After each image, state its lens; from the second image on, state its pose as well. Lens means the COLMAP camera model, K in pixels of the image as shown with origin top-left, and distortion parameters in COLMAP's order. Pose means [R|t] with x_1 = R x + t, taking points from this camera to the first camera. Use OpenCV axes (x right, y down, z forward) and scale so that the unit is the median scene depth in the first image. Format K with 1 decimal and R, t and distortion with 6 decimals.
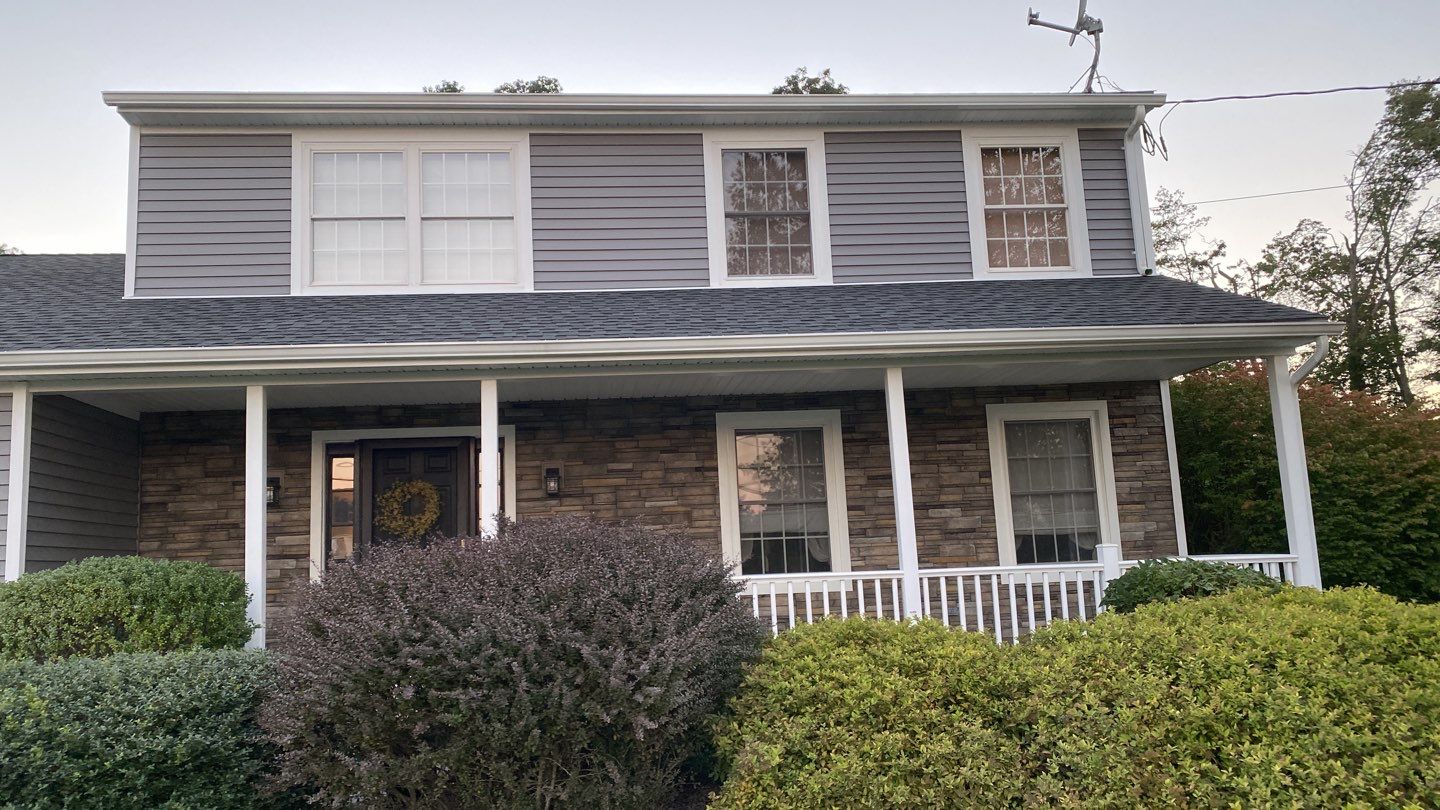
lens RADIAL K [[1087.0, 0, 701.4], [0, 1087.0, 396.8], [0, 0, 1]] dist [0.137245, -0.254135]
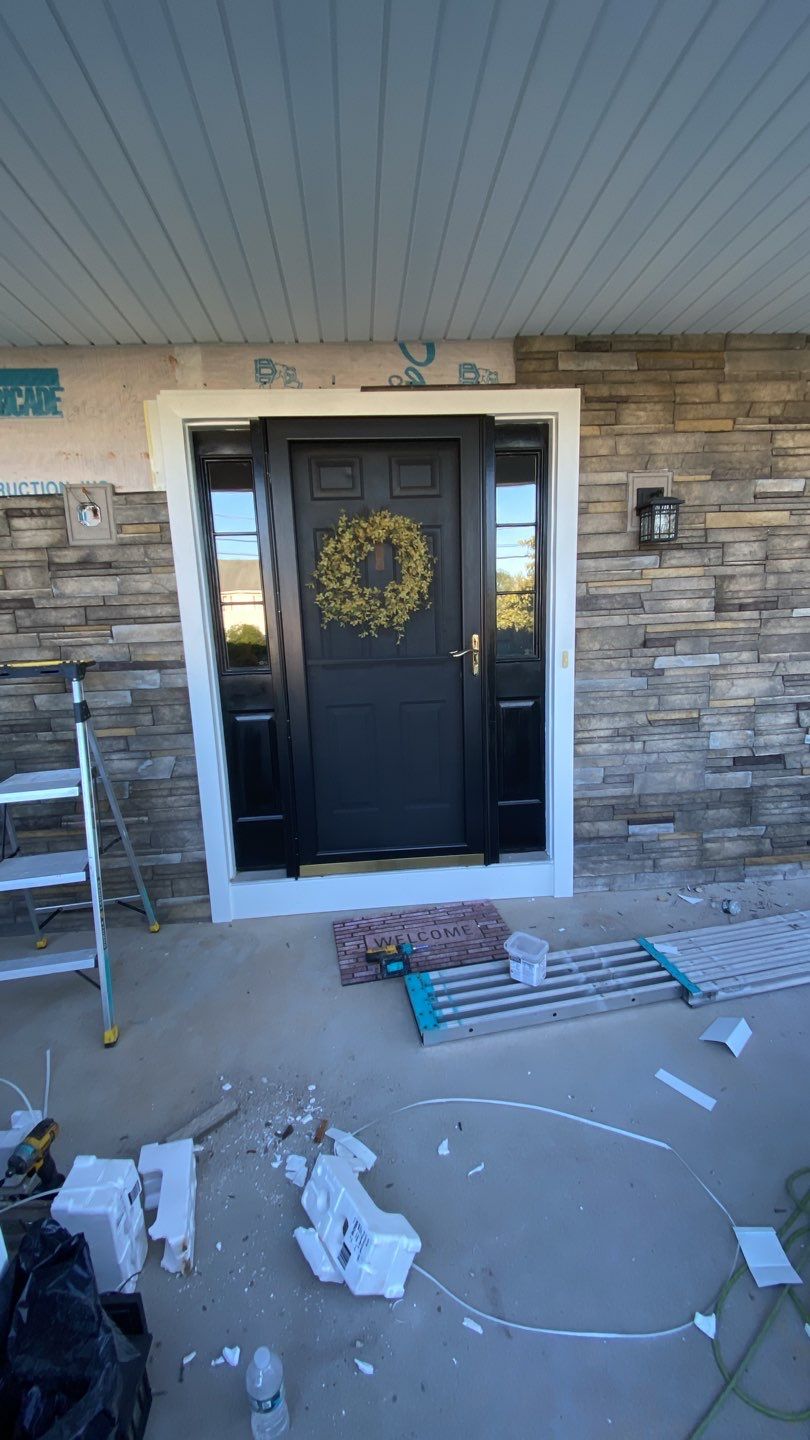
lens RADIAL K [[574.9, 0, 410.3], [0, 574.9, 714.8], [0, 0, 1]] dist [0.053124, -0.056891]
pose [[0.999846, 0.006123, -0.016464, -0.235940], [-0.000390, 0.944783, 0.327697, 0.075157], [0.017561, -0.327640, 0.944639, 0.710845]]
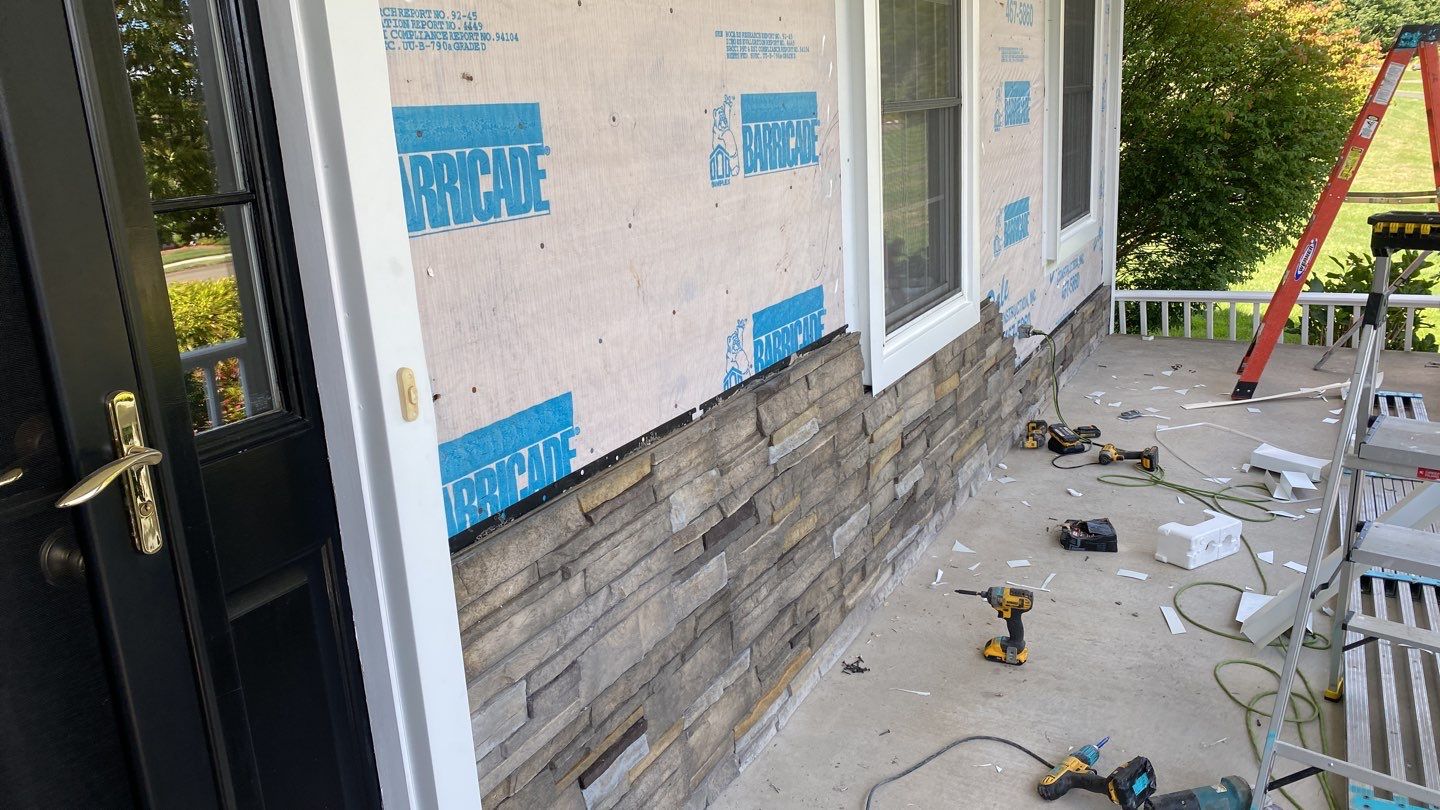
lens RADIAL K [[1093.9, 0, 715.6], [0, 1093.9, 395.8], [0, 0, 1]] dist [0.135790, -0.290292]
pose [[0.551273, -0.201722, 0.809571, -0.272760], [-0.092123, 0.949681, 0.299364, 0.084708], [-0.829223, -0.239611, 0.504951, 0.855815]]
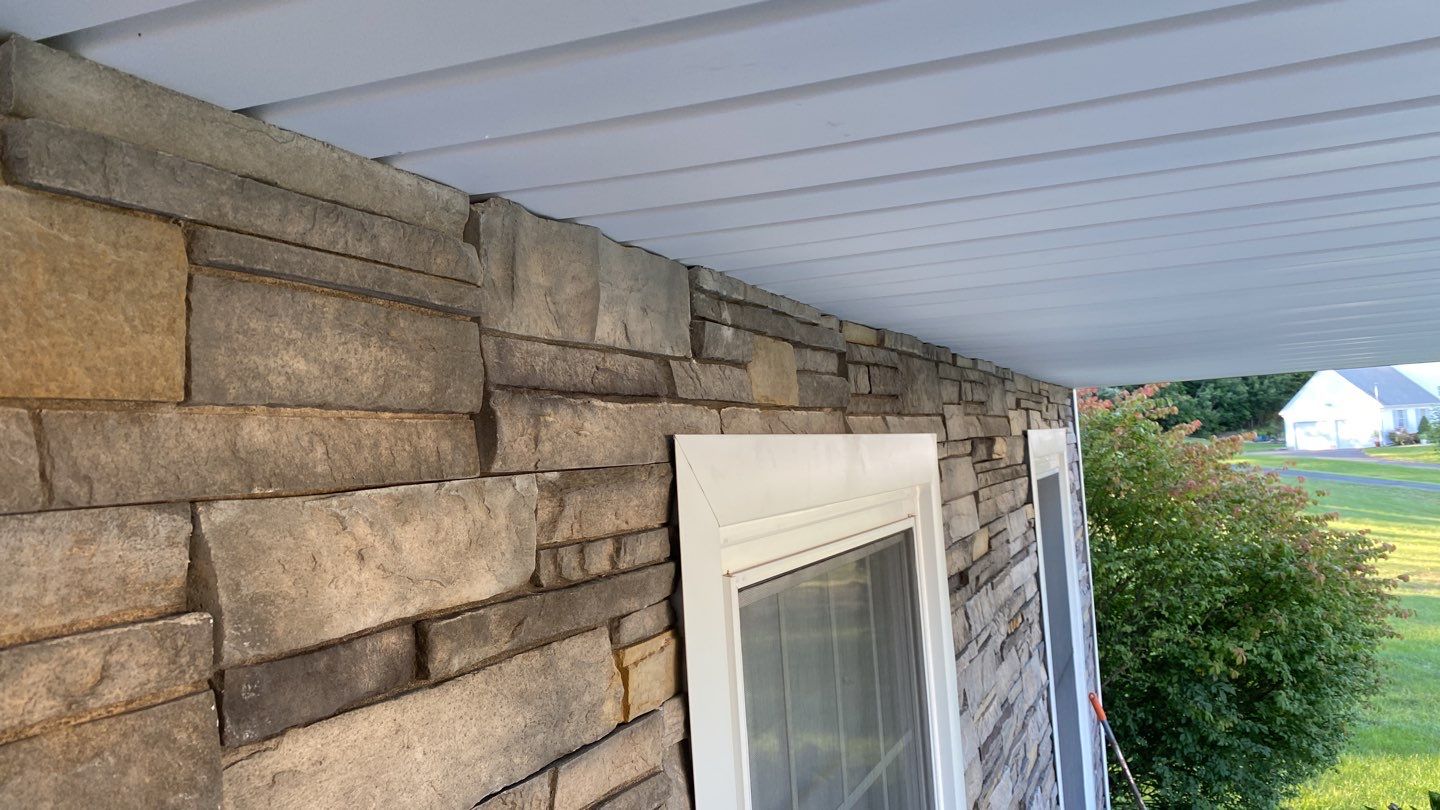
lens RADIAL K [[1086.2, 0, 719.4], [0, 1086.2, 378.0], [0, 0, 1]] dist [0.083378, -0.131776]
pose [[0.467169, 0.077963, 0.880724, -0.070251], [-0.097675, 0.994559, -0.036229, 0.012852], [-0.878757, -0.069100, 0.472242, 0.960292]]
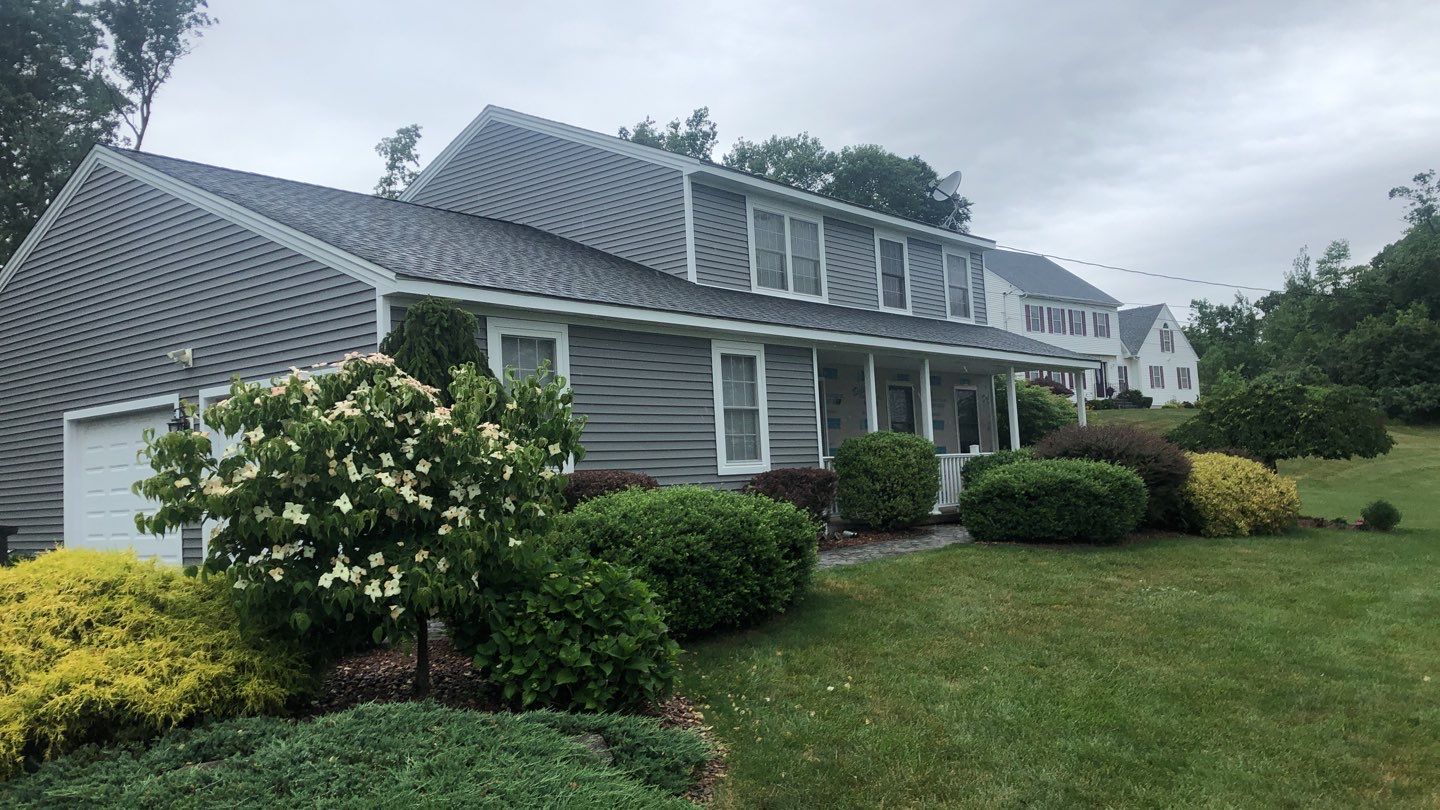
lens RADIAL K [[1140.3, 0, 723.0], [0, 1140.3, 403.5], [0, 0, 1]] dist [0.002325, 0.000381]
pose [[0.710471, 0.056848, 0.701427, -1.611331], [-0.093481, 0.995523, 0.014003, 0.058392], [-0.697490, -0.075519, 0.712604, -0.244959]]
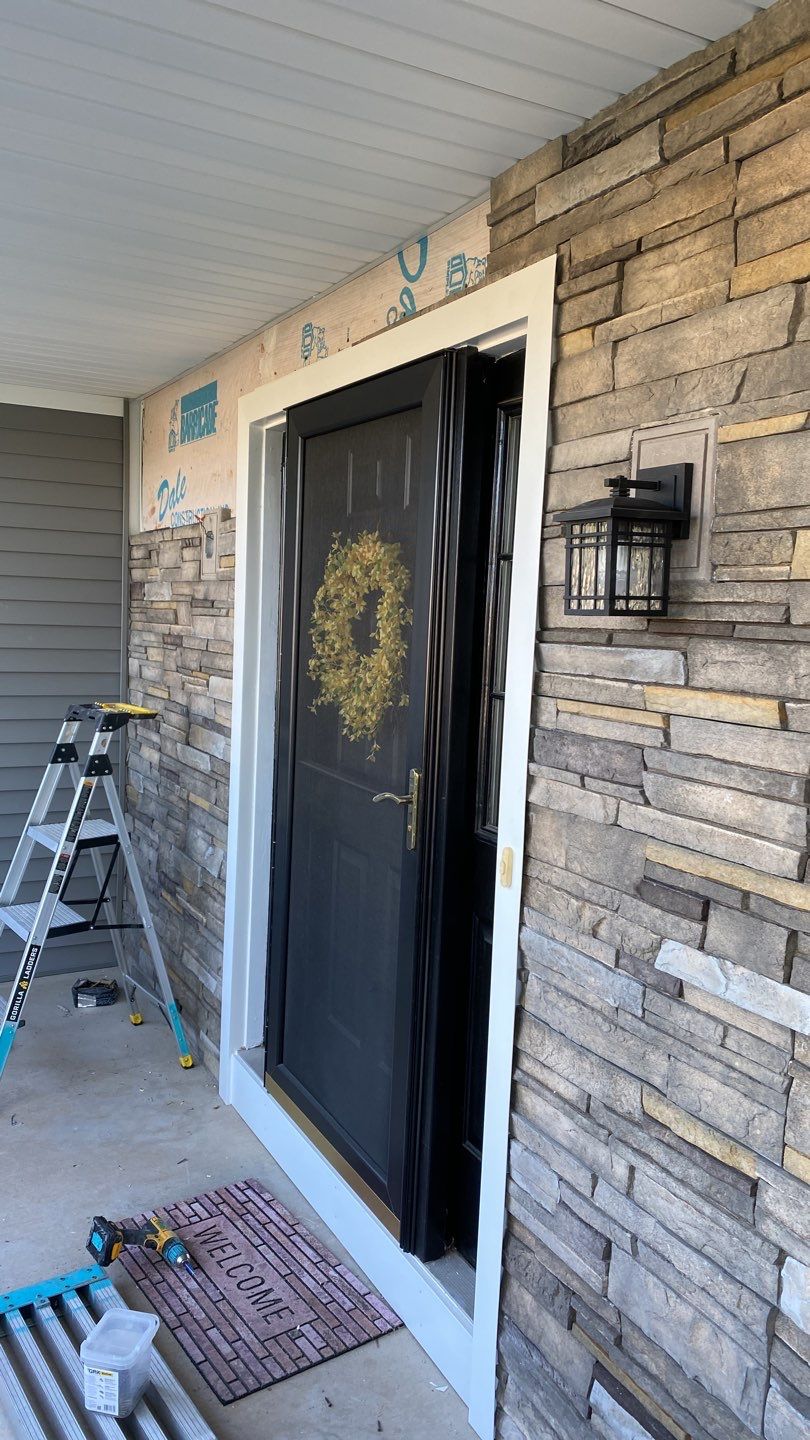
lens RADIAL K [[1106.7, 0, 381.3], [0, 1106.7, 717.8], [0, 0, 1]] dist [0.090484, -0.143065]
pose [[0.358259, 0.148545, -0.921729, 0.017979], [0.089200, 0.977299, 0.192171, 0.065472], [0.929351, -0.151065, 0.336876, 0.880161]]
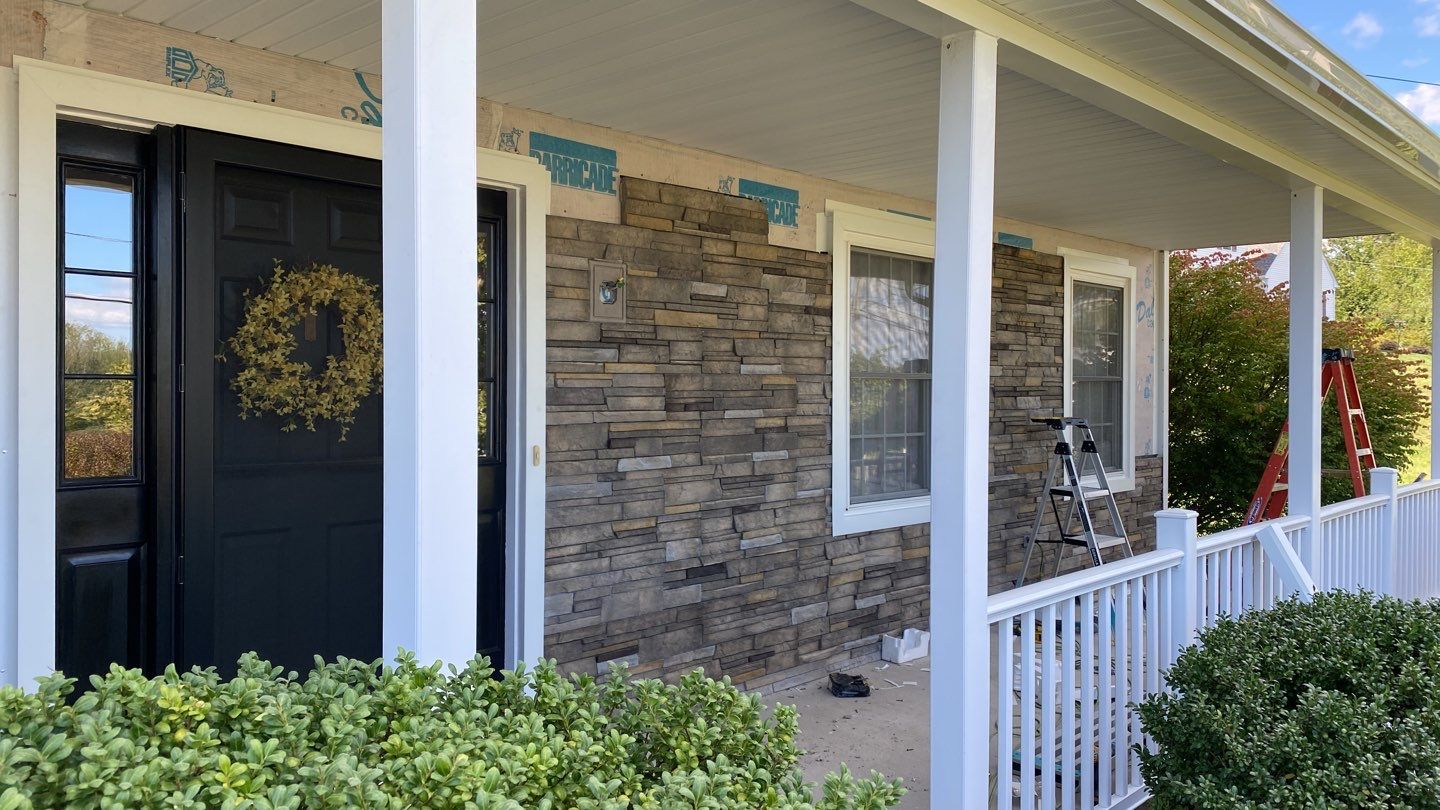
lens RADIAL K [[1093.6, 0, 720.9], [0, 1093.6, 393.6], [0, 0, 1]] dist [0.153219, -0.274221]
pose [[0.745322, 0.042185, 0.665368, -0.398964], [-0.137428, 0.986285, 0.091410, 0.063863], [-0.652386, -0.159570, 0.740898, 0.615732]]
